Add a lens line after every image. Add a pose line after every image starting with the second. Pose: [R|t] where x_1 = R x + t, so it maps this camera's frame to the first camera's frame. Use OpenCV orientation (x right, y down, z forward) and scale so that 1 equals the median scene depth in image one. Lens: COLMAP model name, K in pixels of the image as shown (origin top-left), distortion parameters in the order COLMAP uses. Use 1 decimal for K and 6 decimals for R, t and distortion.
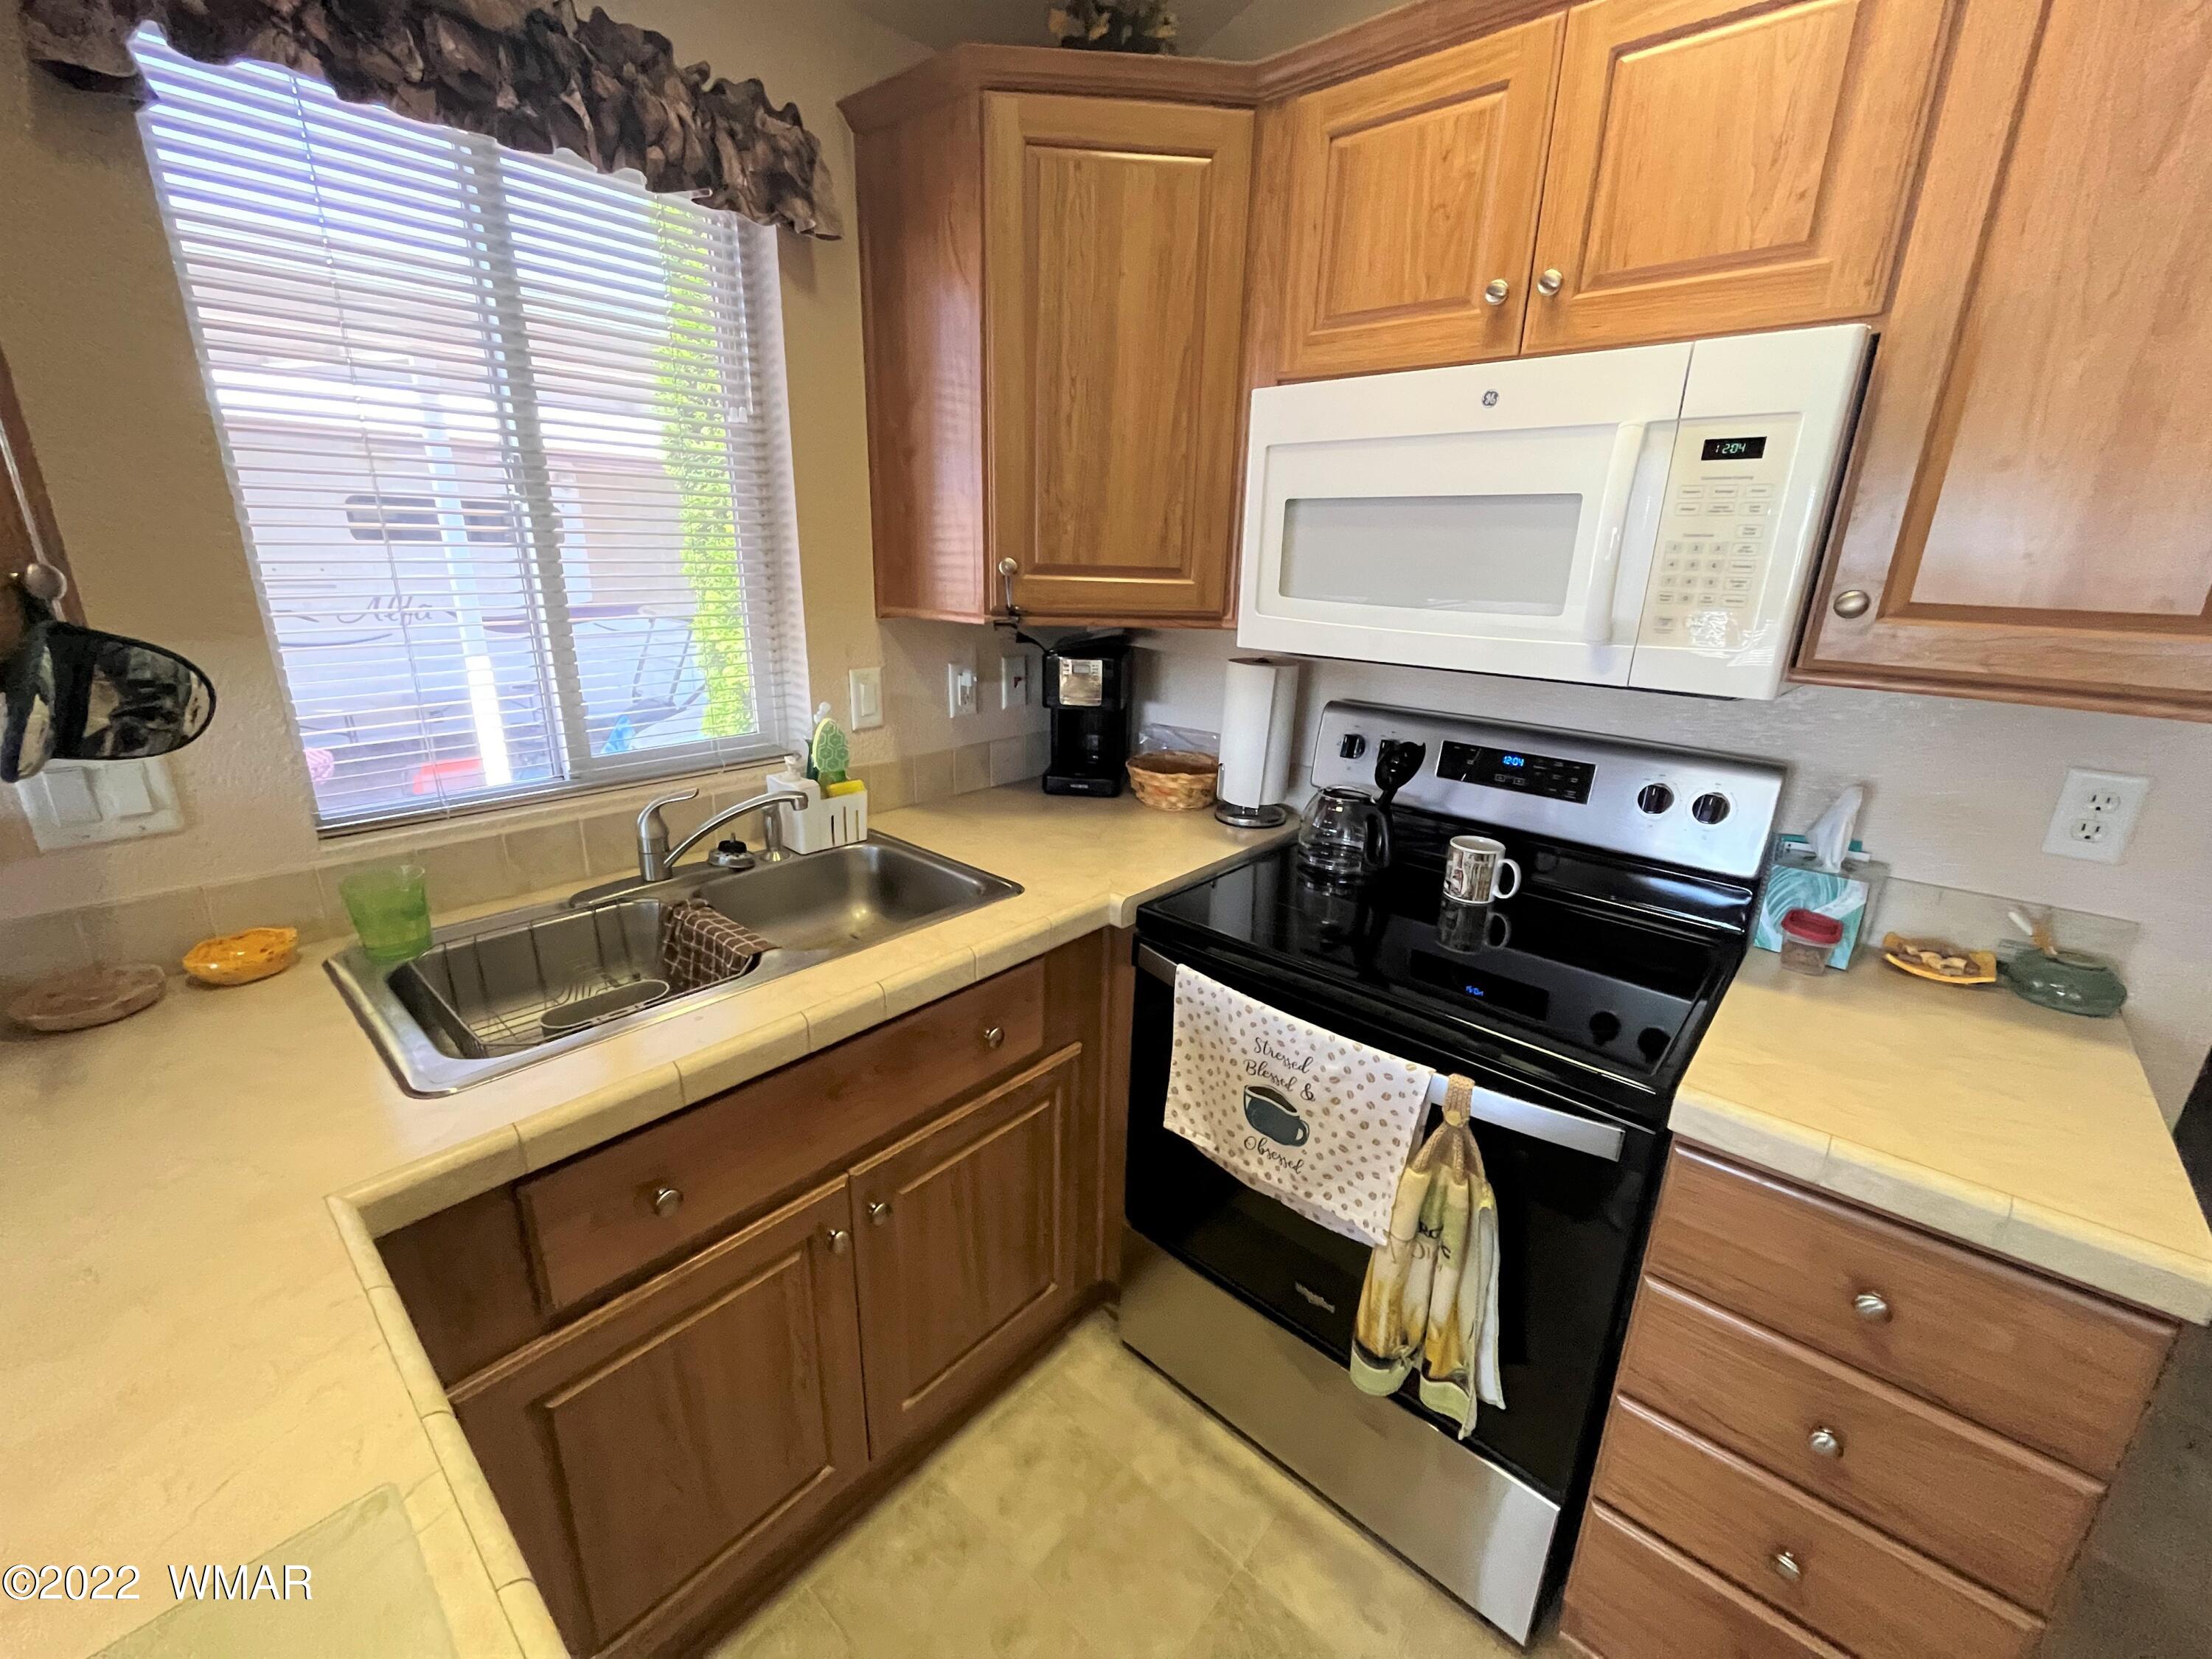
lens RADIAL K [[895.6, 0, 1104.8], [0, 895.6, 833.9], [0, 0, 1]] dist [-0.003452, -0.001116]
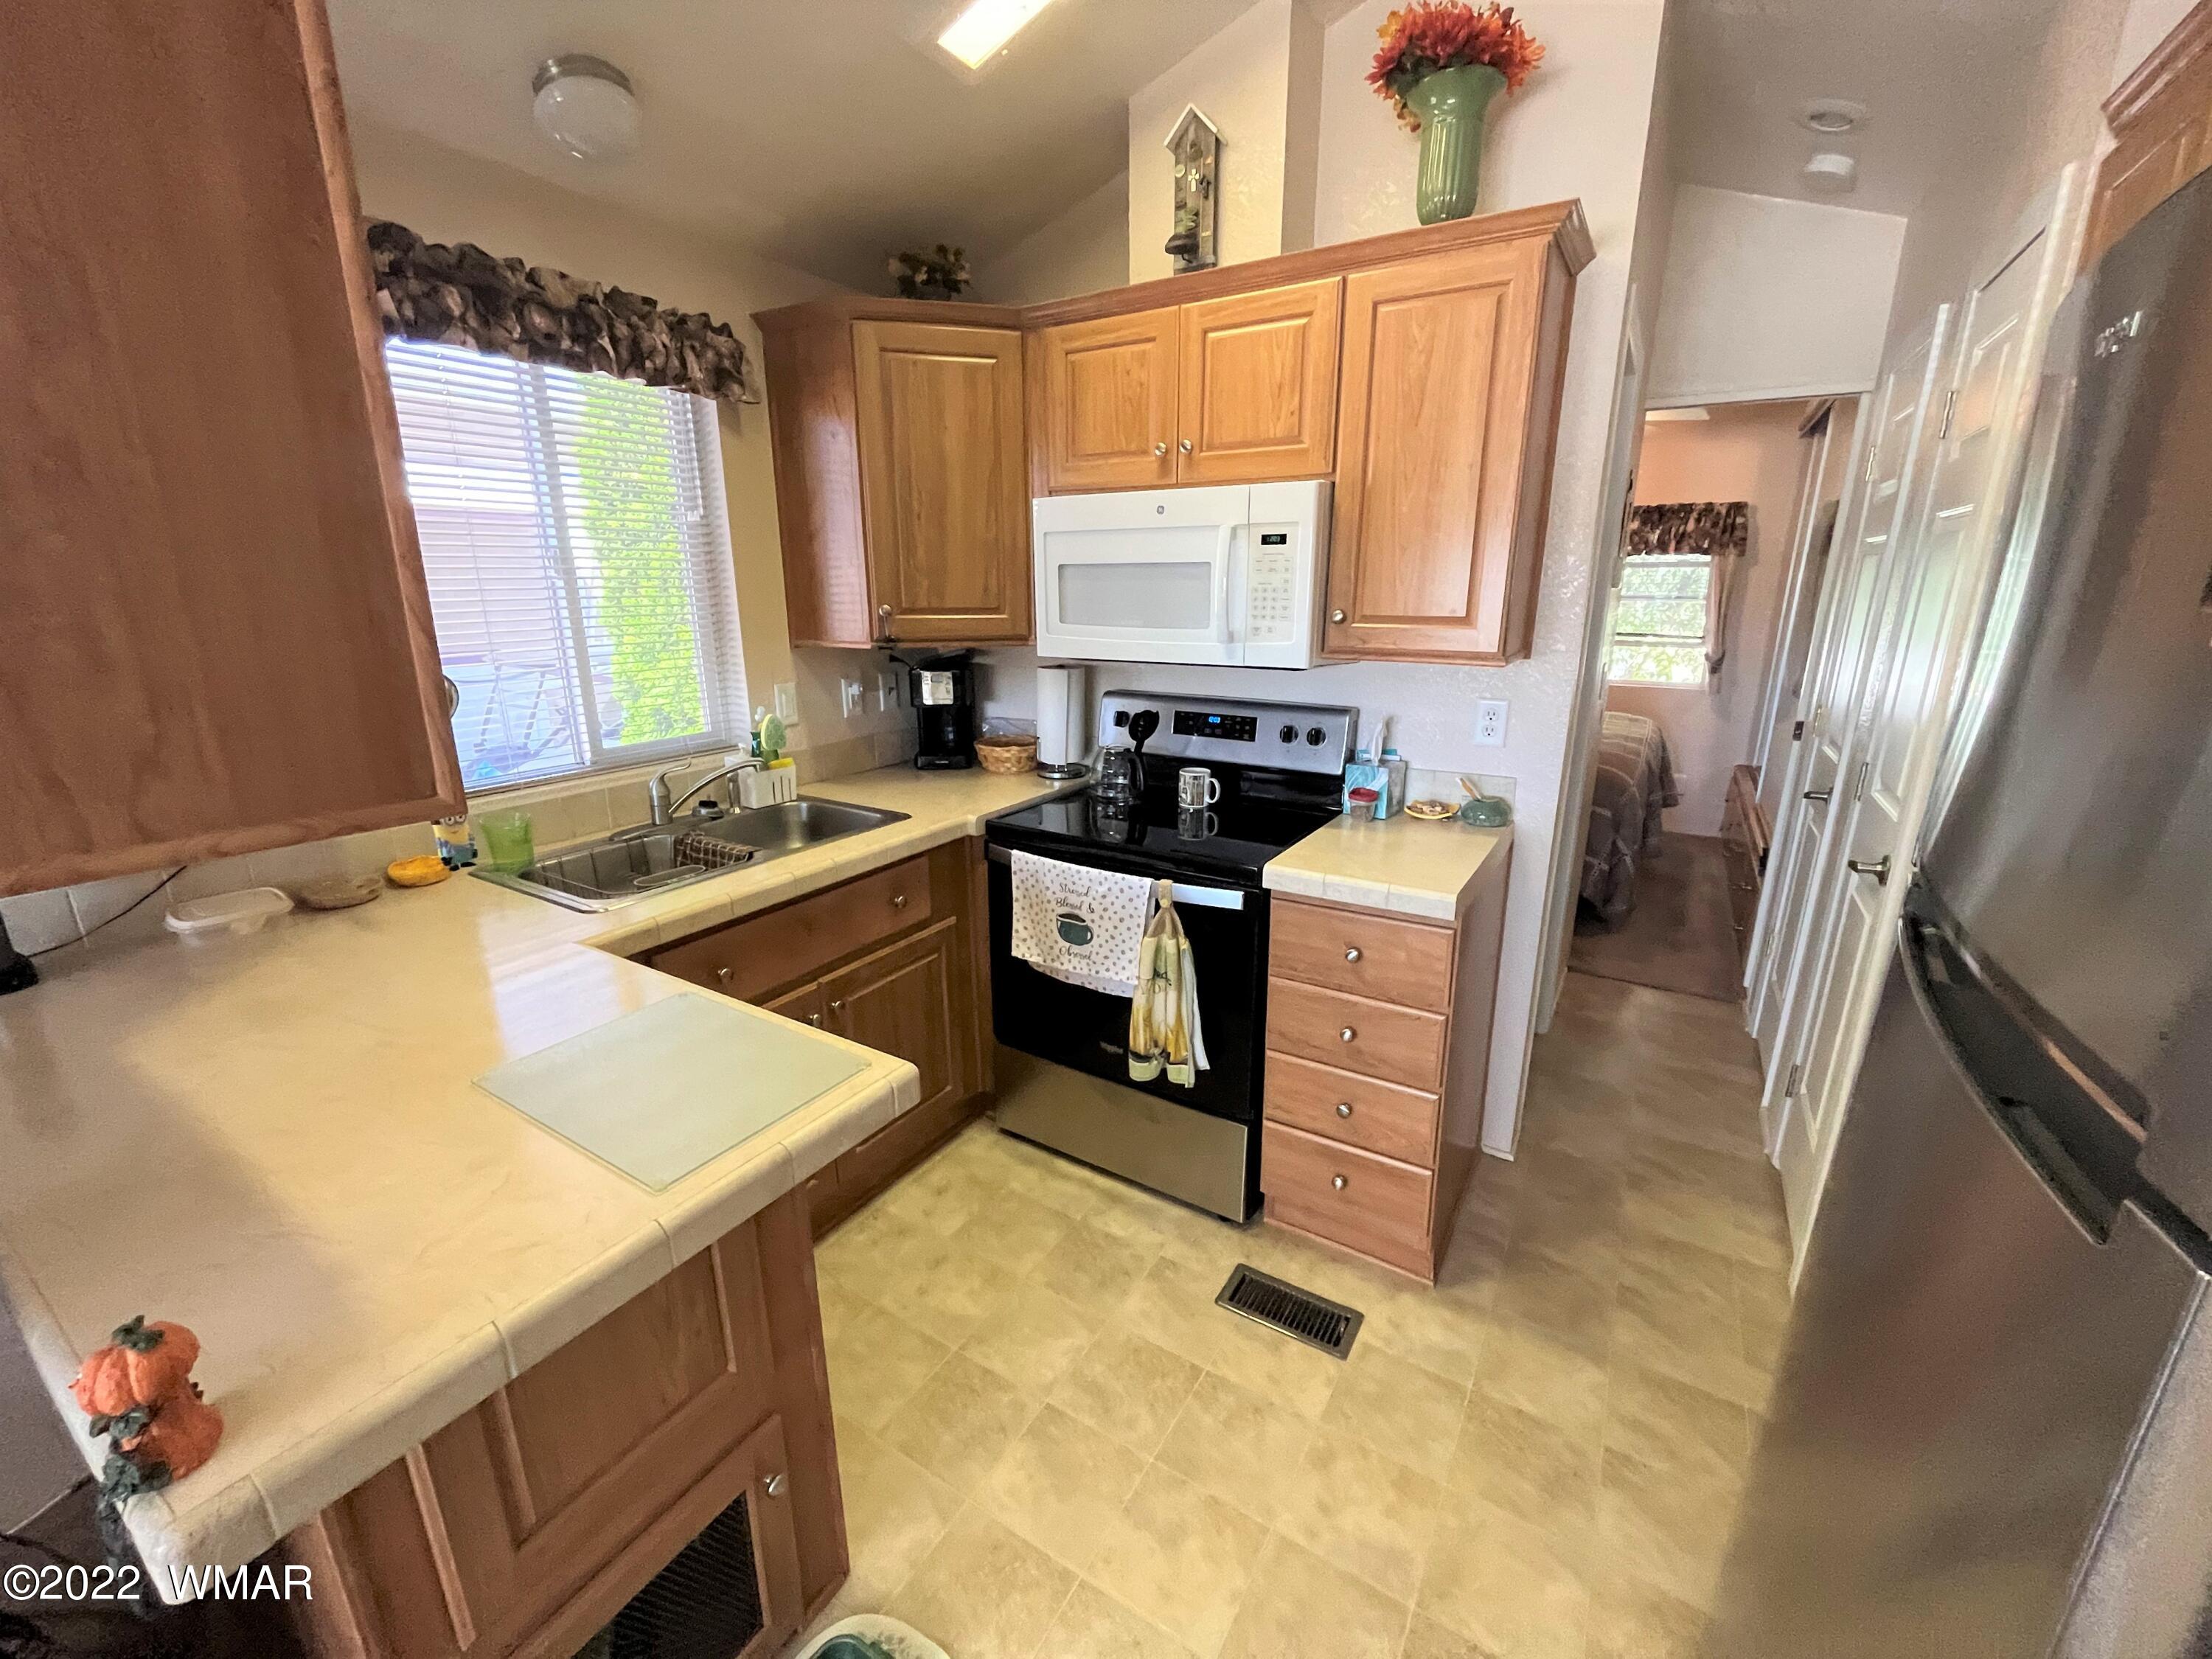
lens RADIAL K [[895.6, 0, 1104.8], [0, 895.6, 833.9], [0, 0, 1]] dist [-0.003452, -0.001116]
pose [[0.985290, -0.072005, 0.154983, -0.002507], [0.076759, 0.996739, -0.024905, 0.167987], [-0.152684, 0.036435, 0.987603, -0.625287]]
